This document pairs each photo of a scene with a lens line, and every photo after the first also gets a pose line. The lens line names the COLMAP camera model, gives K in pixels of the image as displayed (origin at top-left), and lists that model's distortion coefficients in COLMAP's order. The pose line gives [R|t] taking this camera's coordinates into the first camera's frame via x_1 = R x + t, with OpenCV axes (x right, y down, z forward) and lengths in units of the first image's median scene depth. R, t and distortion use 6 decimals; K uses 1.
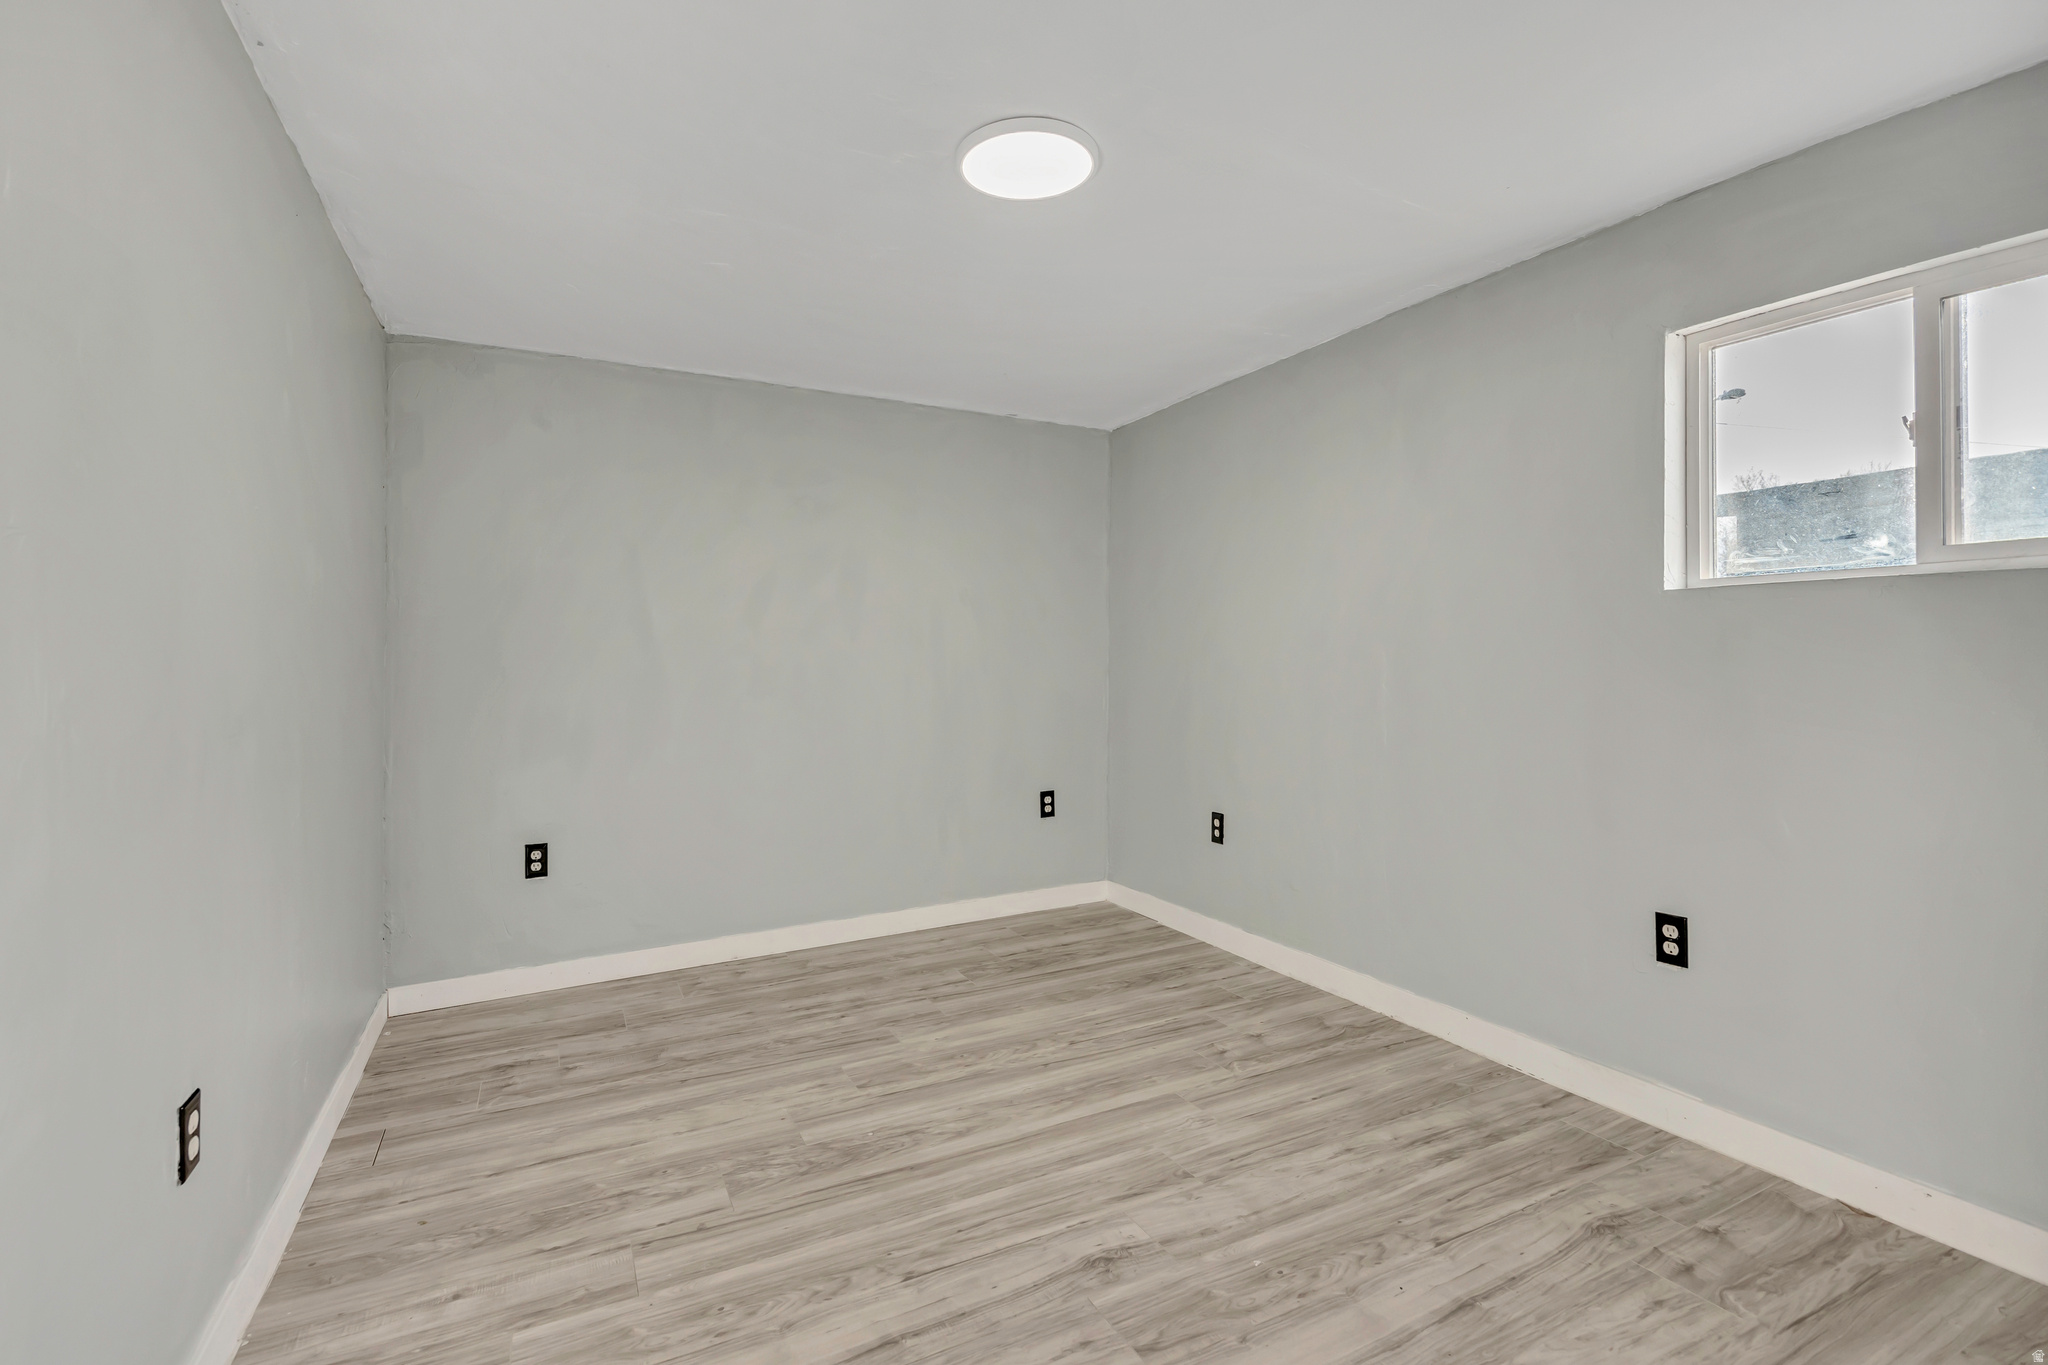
lens RADIAL K [[923.6, 0, 1033.3], [0, 923.6, 677.6], [0, 0, 1]] dist [0.002575, 0.000426]
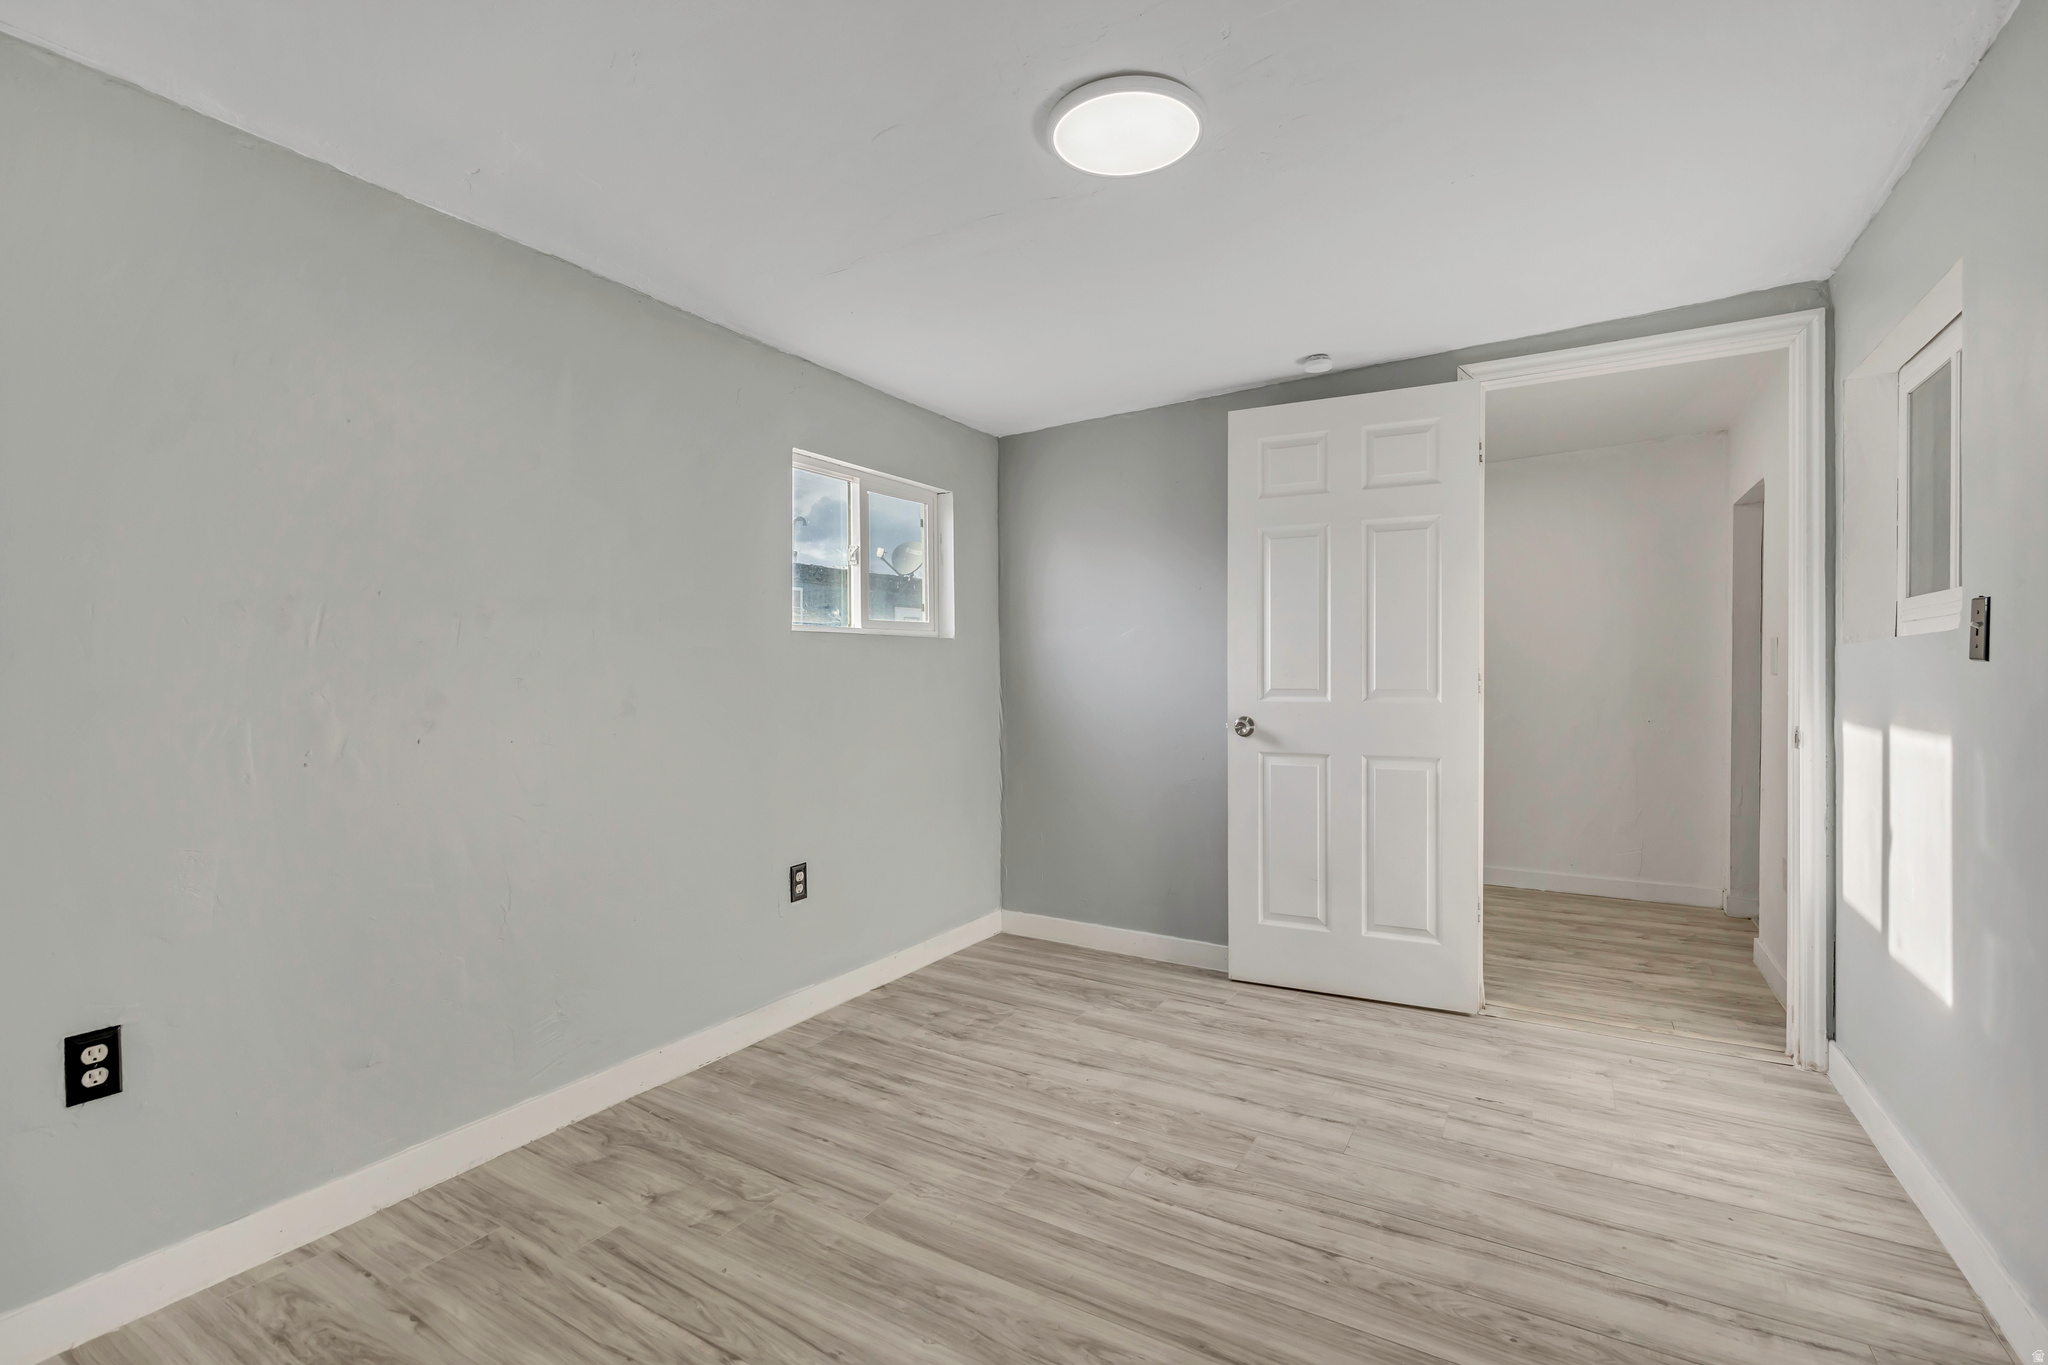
lens RADIAL K [[923.6, 0, 1030.8], [0, 923.6, 678.1], [0, 0, 1]] dist [0.002575, 0.000426]
pose [[-0.532194, 0.010690, 0.846555, -0.767203], [0.012044, 0.999915, -0.005055, -0.011519], [-0.846537, 0.007506, -0.532277, 1.658219]]
